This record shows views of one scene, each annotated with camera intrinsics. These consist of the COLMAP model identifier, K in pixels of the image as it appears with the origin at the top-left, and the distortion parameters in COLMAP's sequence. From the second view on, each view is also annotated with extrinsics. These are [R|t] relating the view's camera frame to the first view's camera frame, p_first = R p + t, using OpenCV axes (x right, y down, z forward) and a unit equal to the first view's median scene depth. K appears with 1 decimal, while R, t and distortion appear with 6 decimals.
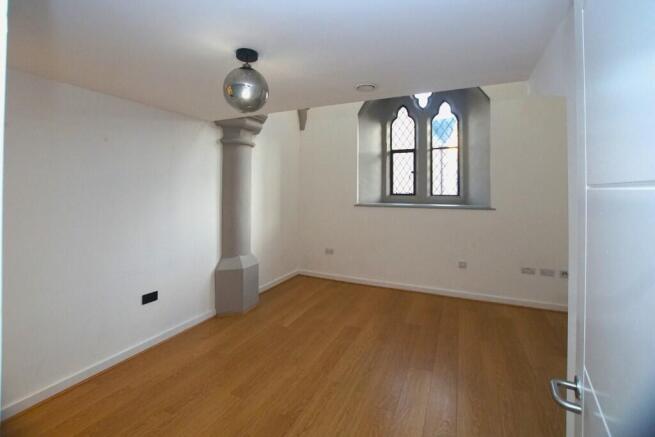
lens RADIAL K [[289.0, 0, 327.8], [0, 289.0, 186.2], [0, 0, 1]] dist [-0.028486, -0.000060]
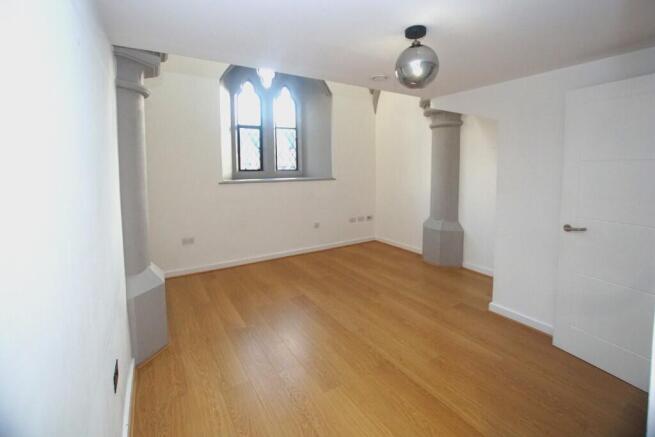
lens RADIAL K [[289.0, 0, 327.8], [0, 289.0, 186.2], [0, 0, 1]] dist [-0.028486, -0.000060]
pose [[0.564466, -0.069240, 0.822547, -0.441525], [0.002171, 0.996597, 0.082401, 0.001839], [-0.825454, -0.044727, 0.562695, 0.215548]]
